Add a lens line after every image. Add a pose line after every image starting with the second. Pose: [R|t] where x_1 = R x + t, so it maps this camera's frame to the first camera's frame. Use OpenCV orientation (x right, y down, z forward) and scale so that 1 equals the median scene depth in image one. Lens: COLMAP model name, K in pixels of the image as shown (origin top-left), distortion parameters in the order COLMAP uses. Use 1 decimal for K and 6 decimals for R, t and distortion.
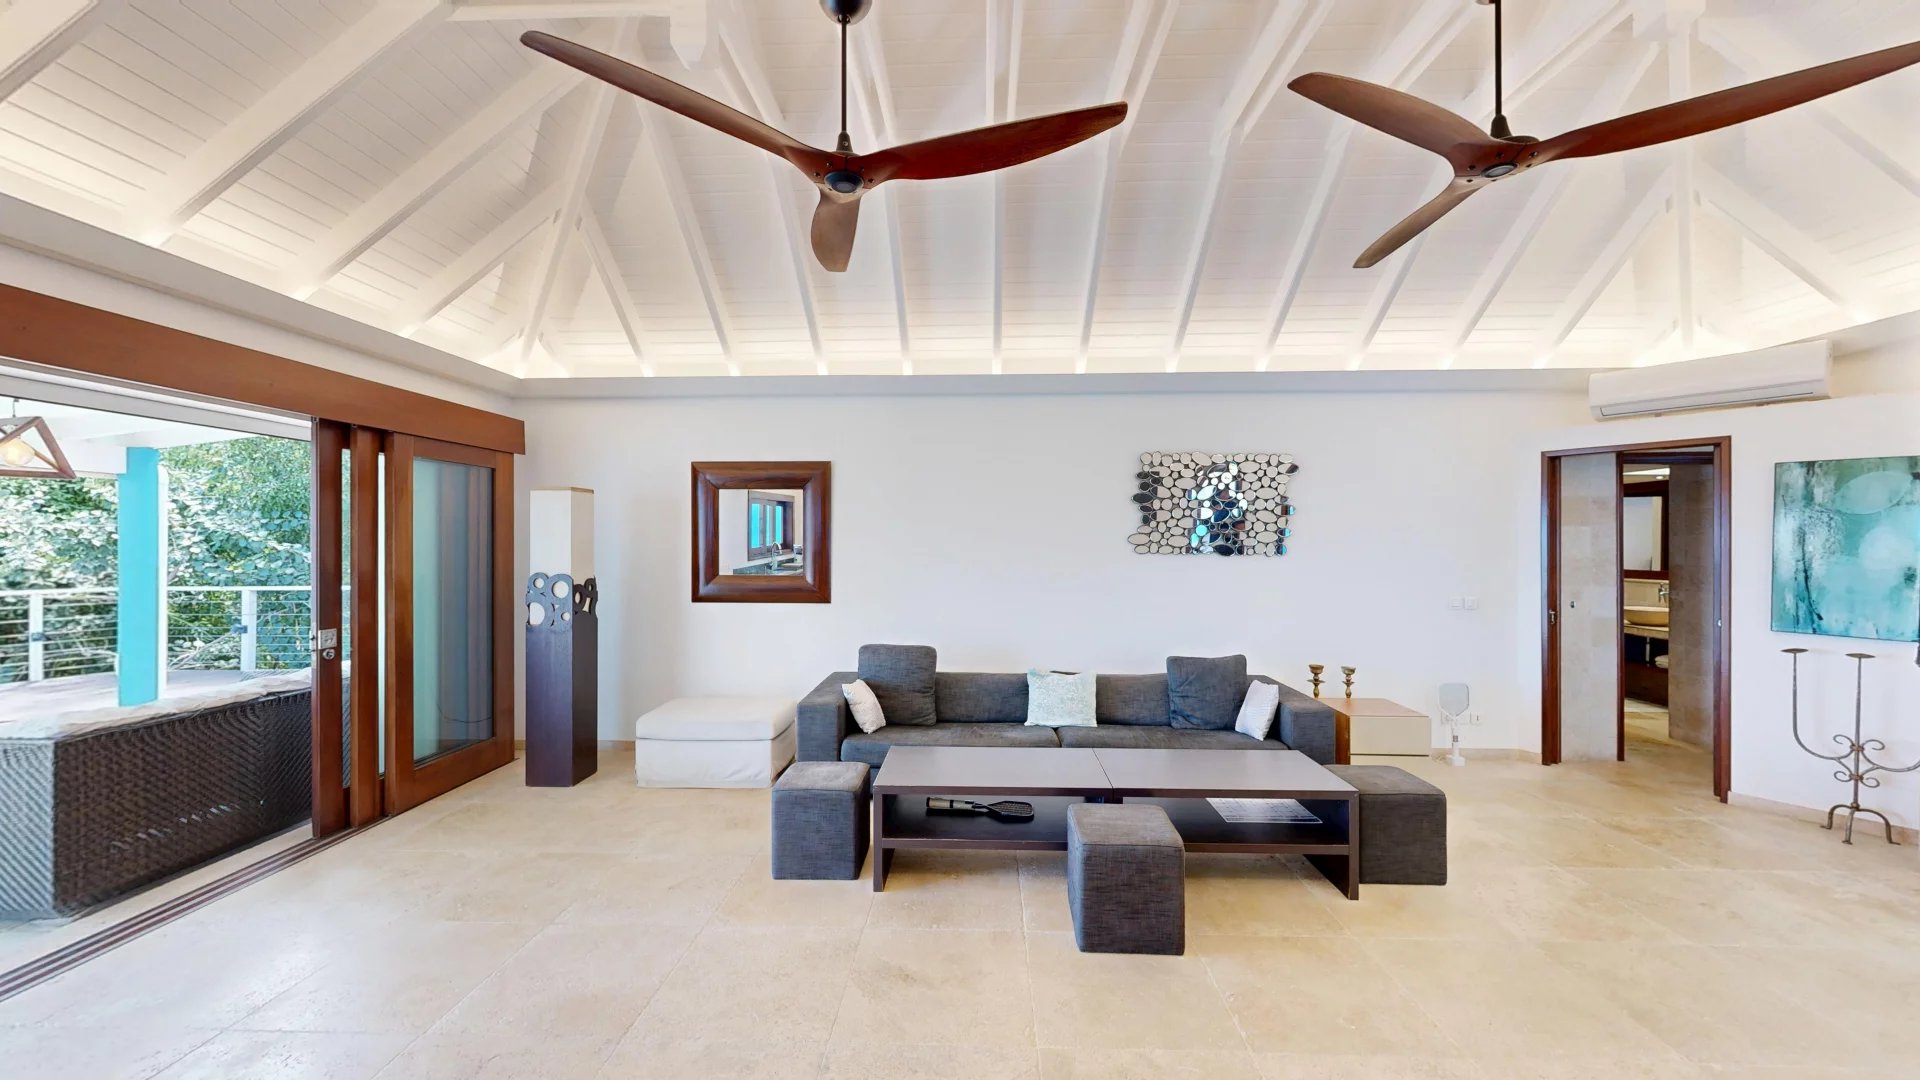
lens RADIAL K [[702.8, 0, 960.0], [0, 702.8, 543.4], [0, 0, 1]] dist [-0.000467, 0.000049]
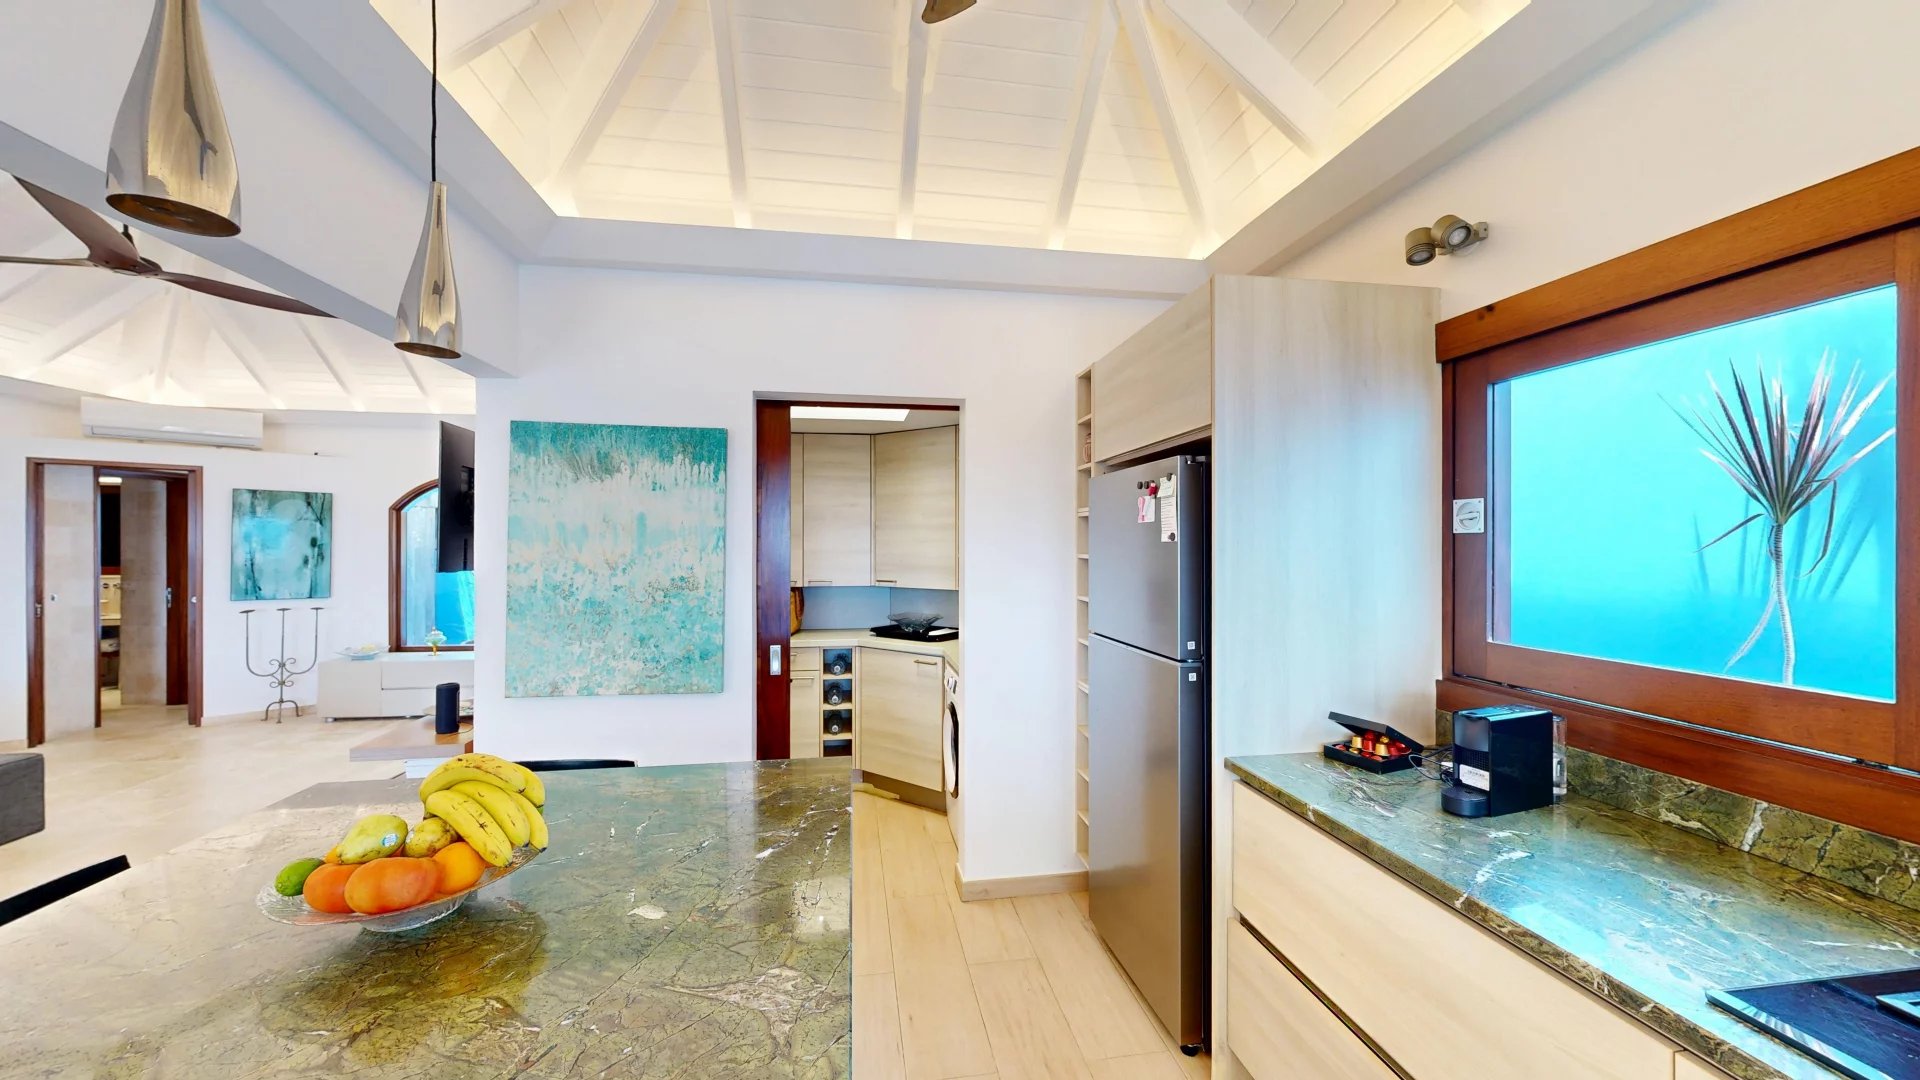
lens RADIAL K [[710.3, 0, 960.0], [0, 710.3, 540.0], [0, 0, 1]] dist [0.000514, 0.000275]
pose [[-0.194041, 0.001847, 0.980992, -0.556251], [0.000982, 0.999998, -0.001688, -0.000465], [-0.980993, 0.000636, -0.194043, -0.200901]]
